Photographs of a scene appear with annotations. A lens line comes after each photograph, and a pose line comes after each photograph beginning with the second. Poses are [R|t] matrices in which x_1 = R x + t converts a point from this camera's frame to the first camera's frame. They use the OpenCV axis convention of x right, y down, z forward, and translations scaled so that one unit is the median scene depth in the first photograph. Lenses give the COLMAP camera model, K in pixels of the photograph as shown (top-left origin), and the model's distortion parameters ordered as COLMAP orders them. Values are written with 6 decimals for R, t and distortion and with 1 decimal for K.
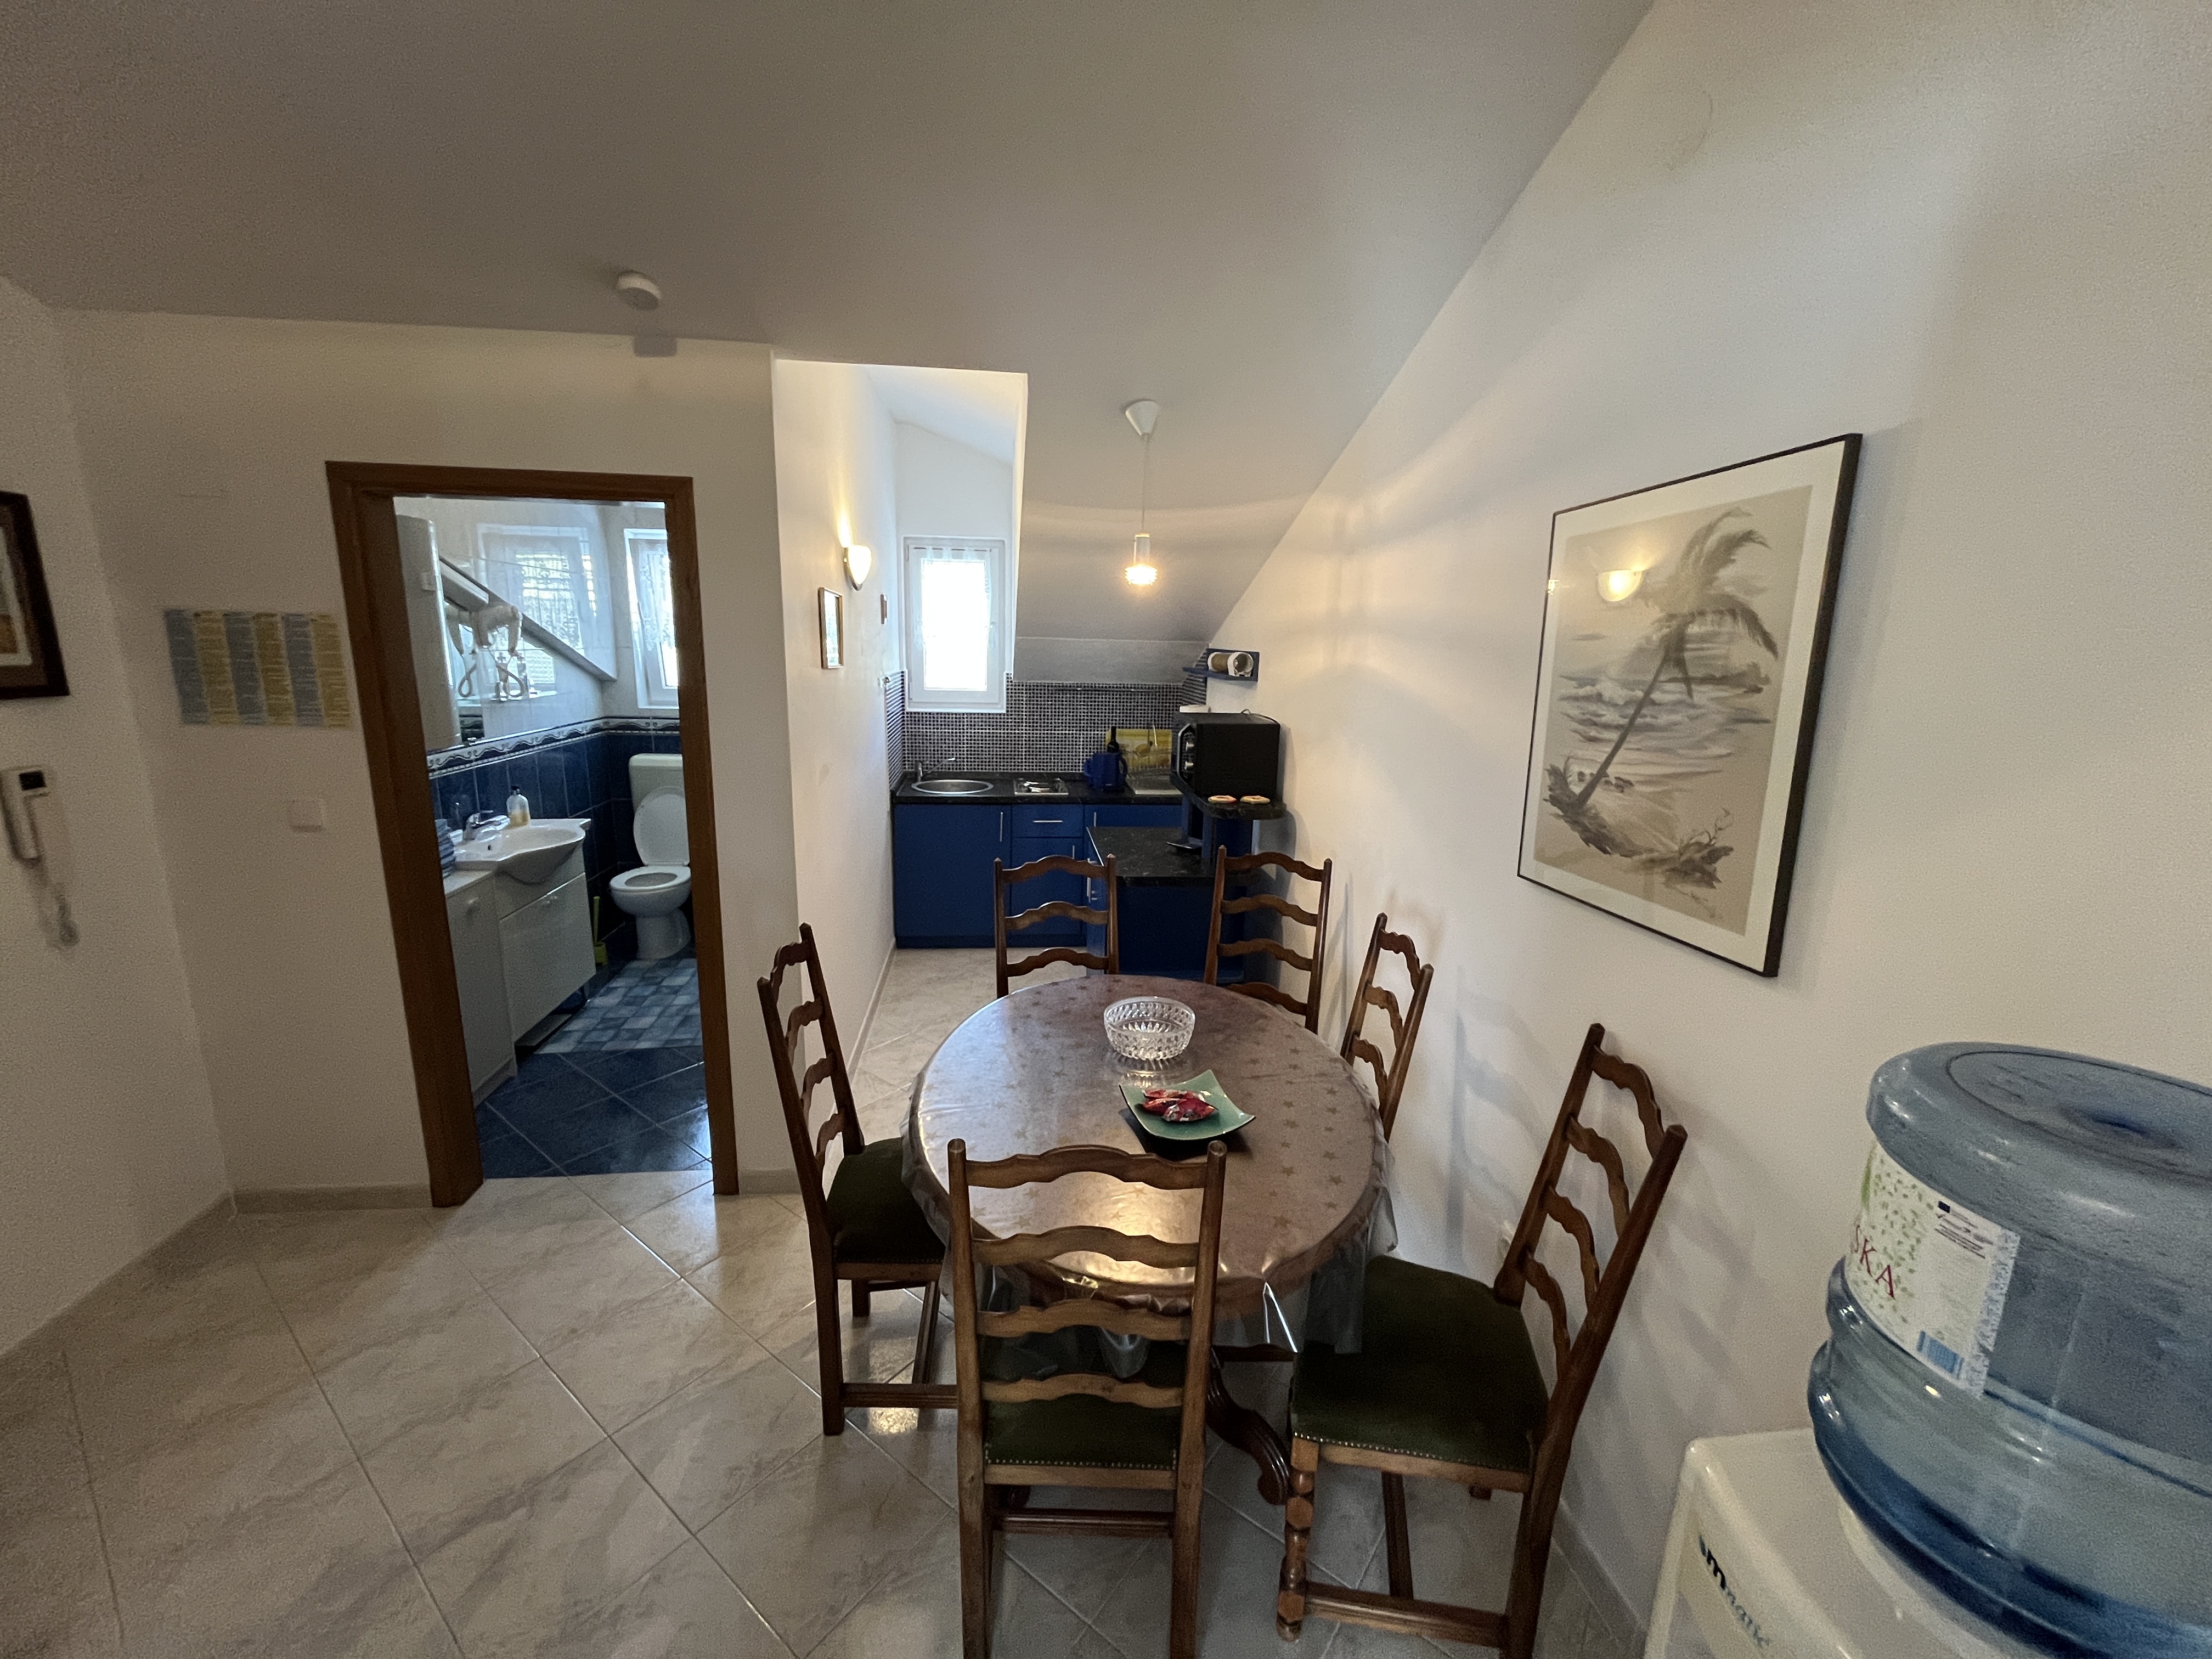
lens RADIAL K [[891.6, 0, 1101.8], [0, 891.6, 830.4], [0, 0, 1]] dist [-0.003044, 0.000029]
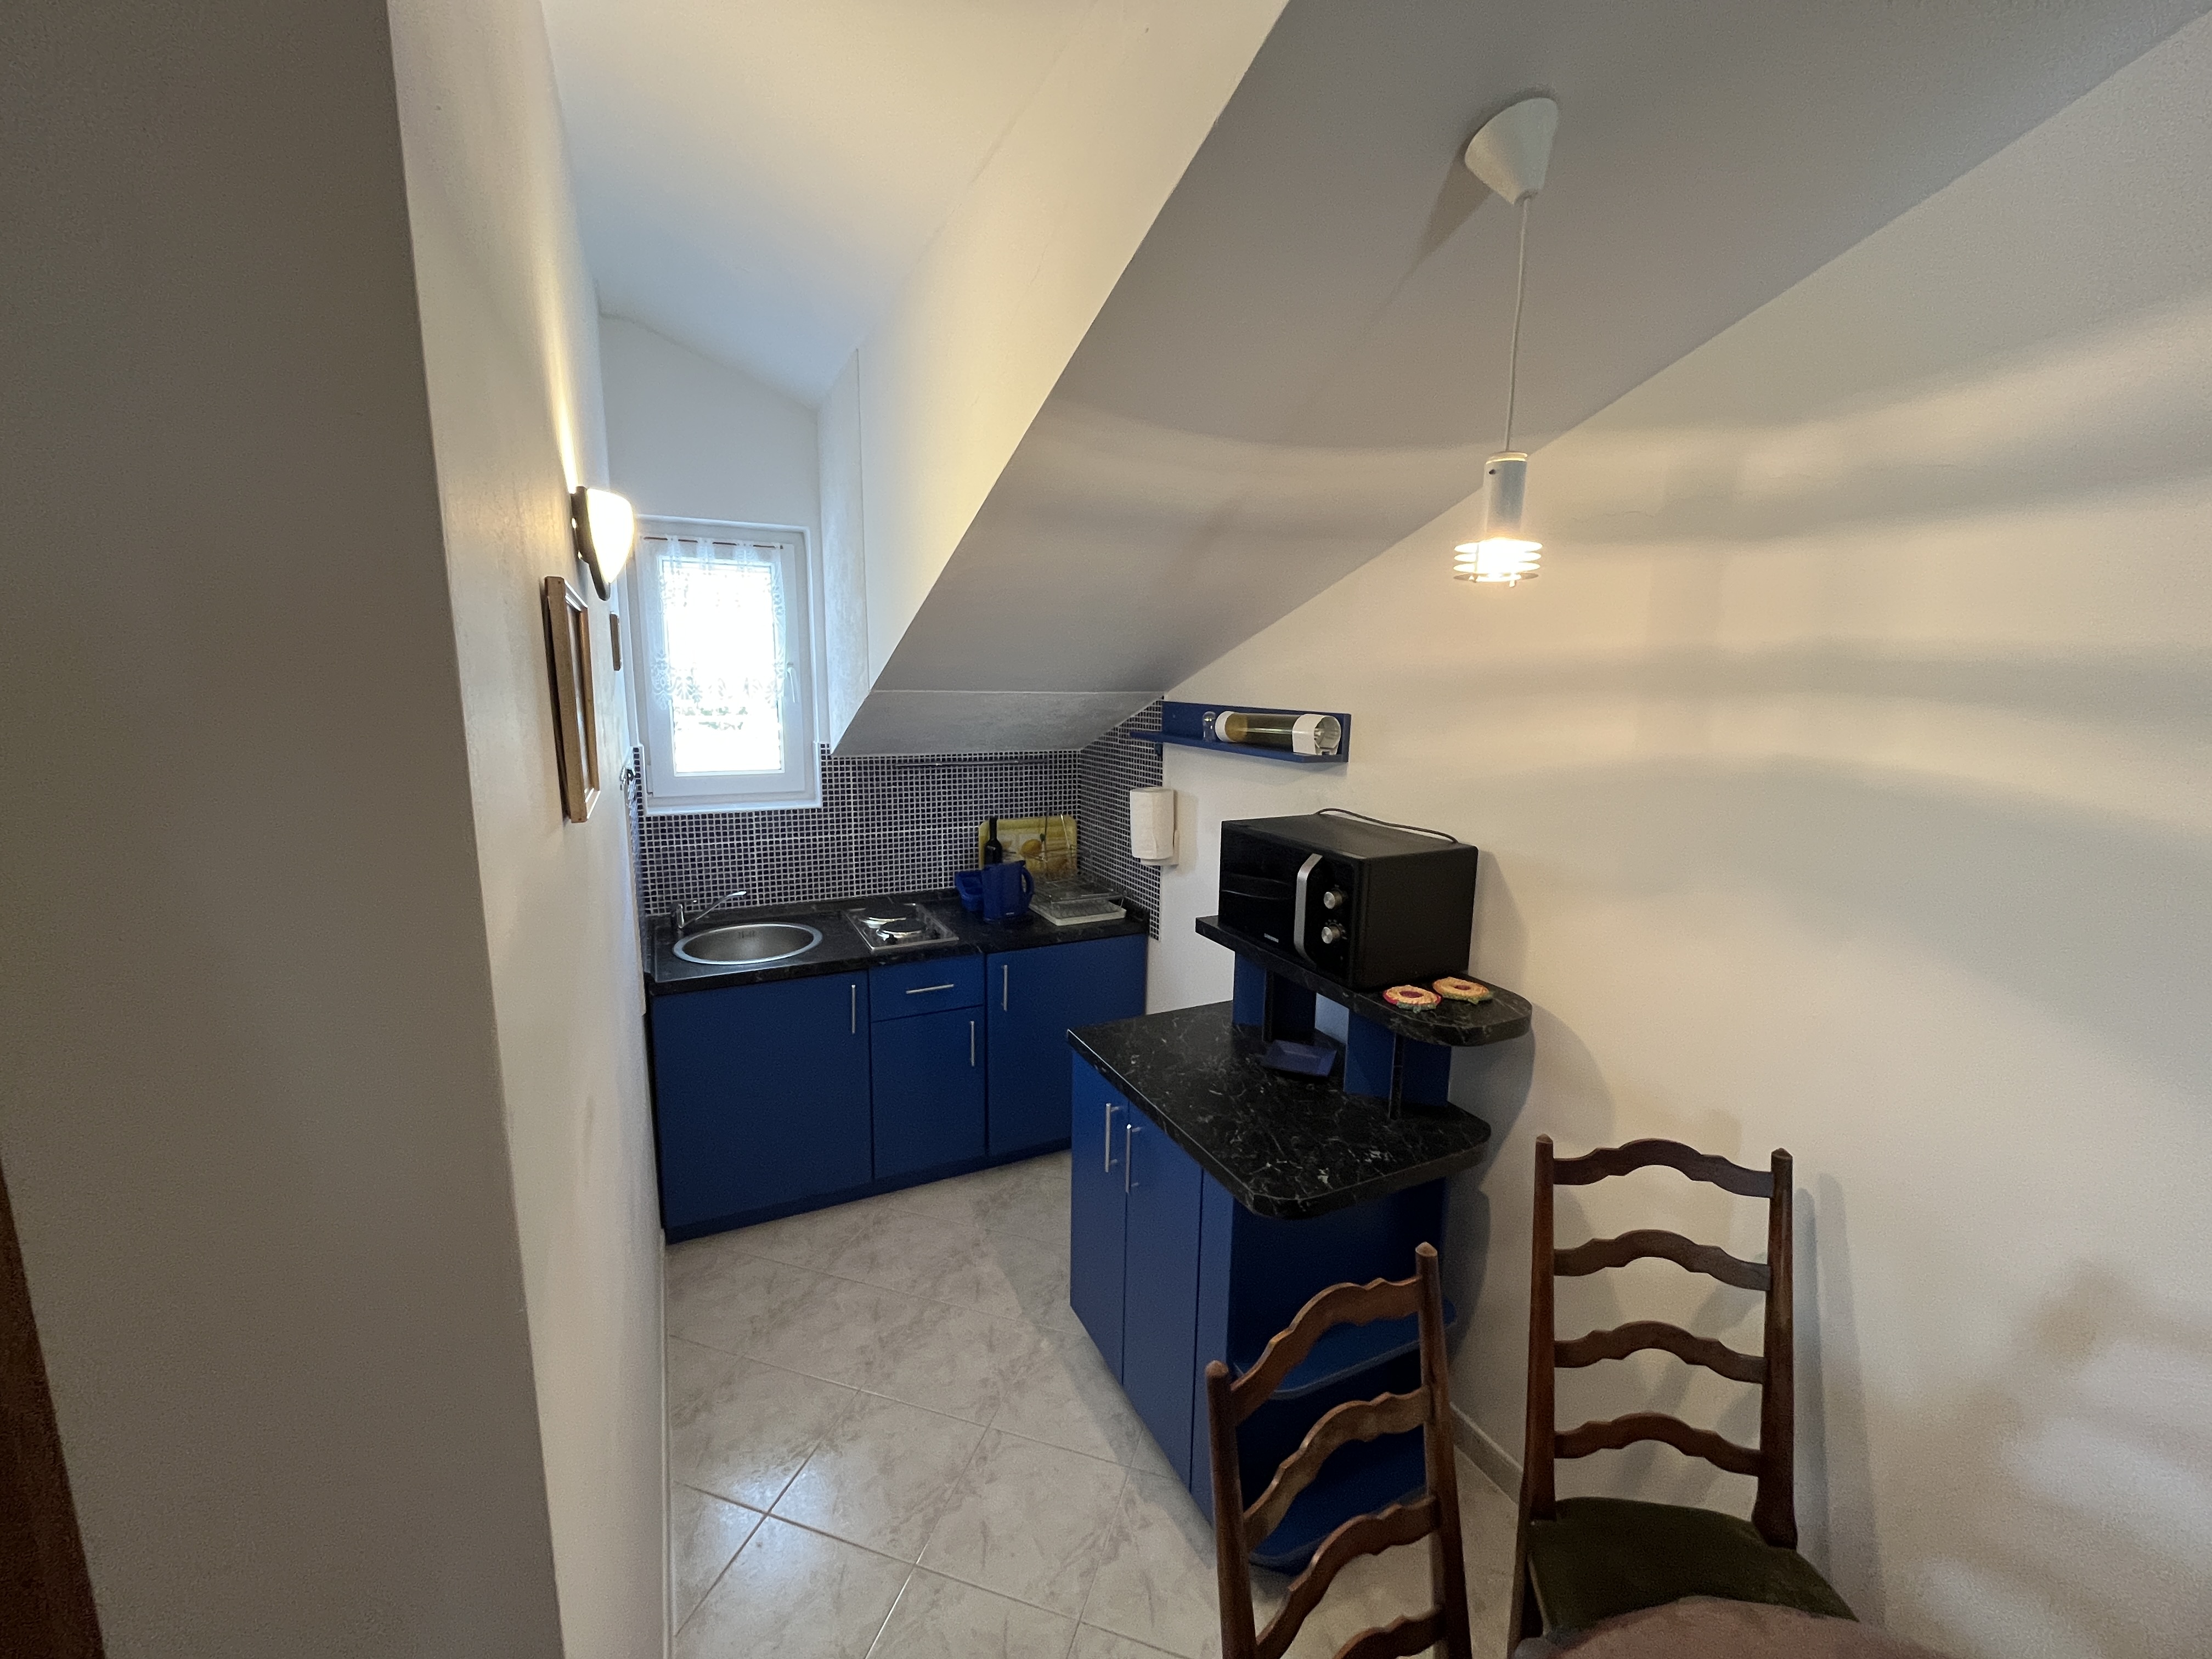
lens RADIAL K [[893.4, 0, 1102.7], [0, 893.4, 826.7], [0, 0, 1]] dist [0.000251, -0.000111]
pose [[0.939610, -0.069378, 0.335142, -0.142820], [0.081592, 0.996412, -0.022485, -0.094239], [-0.332380, 0.048472, 0.941899, 0.372061]]
